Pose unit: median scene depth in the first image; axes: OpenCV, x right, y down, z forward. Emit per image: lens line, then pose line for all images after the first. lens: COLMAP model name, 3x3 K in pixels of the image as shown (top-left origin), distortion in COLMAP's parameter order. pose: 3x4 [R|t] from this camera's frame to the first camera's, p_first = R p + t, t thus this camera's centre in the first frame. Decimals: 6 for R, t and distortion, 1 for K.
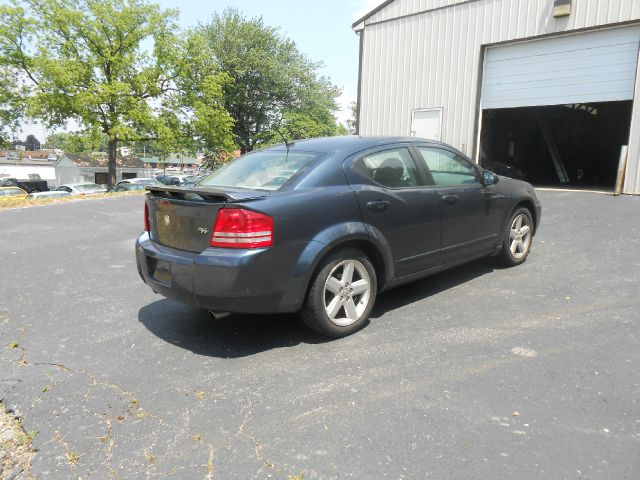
lens RADIAL K [[496.9, 0, 321.8], [0, 496.9, 240.5], [0, 0, 1]] dist [-0.001175, 0.015931]
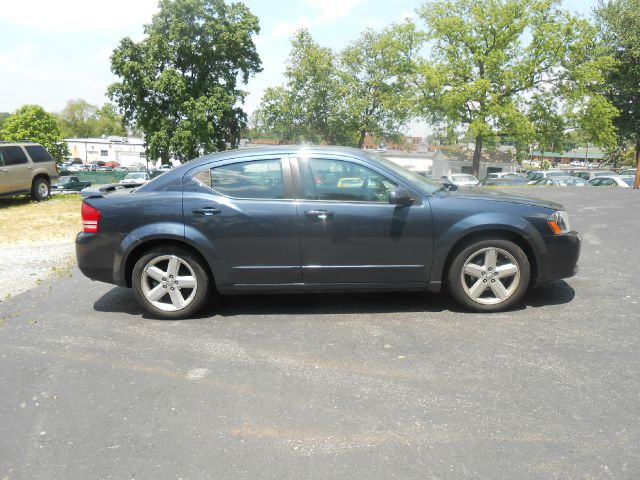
lens RADIAL K [[496.9, 0, 320.1], [0, 496.9, 238.3], [0, 0, 1]] dist [-0.001175, 0.015931]
pose [[0.697470, 0.133069, -0.704151, 0.112157], [-0.126438, 0.990044, 0.061858, -0.011833], [0.705372, 0.045887, 0.707351, 0.042336]]
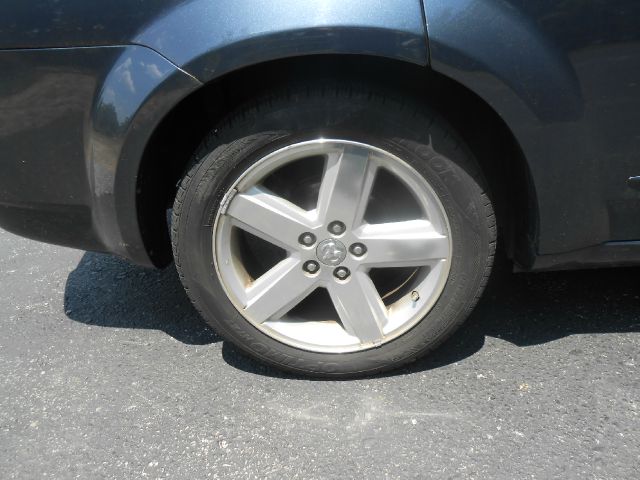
lens RADIAL K [[496.9, 0, 320.7], [0, 496.9, 238.4], [0, 0, 1]] dist [-0.001175, 0.015931]
pose [[0.702777, 0.297546, -0.646198, 0.022767], [-0.064297, 0.931181, 0.358842, -0.000388], [0.708499, -0.210637, 0.673544, 0.081927]]
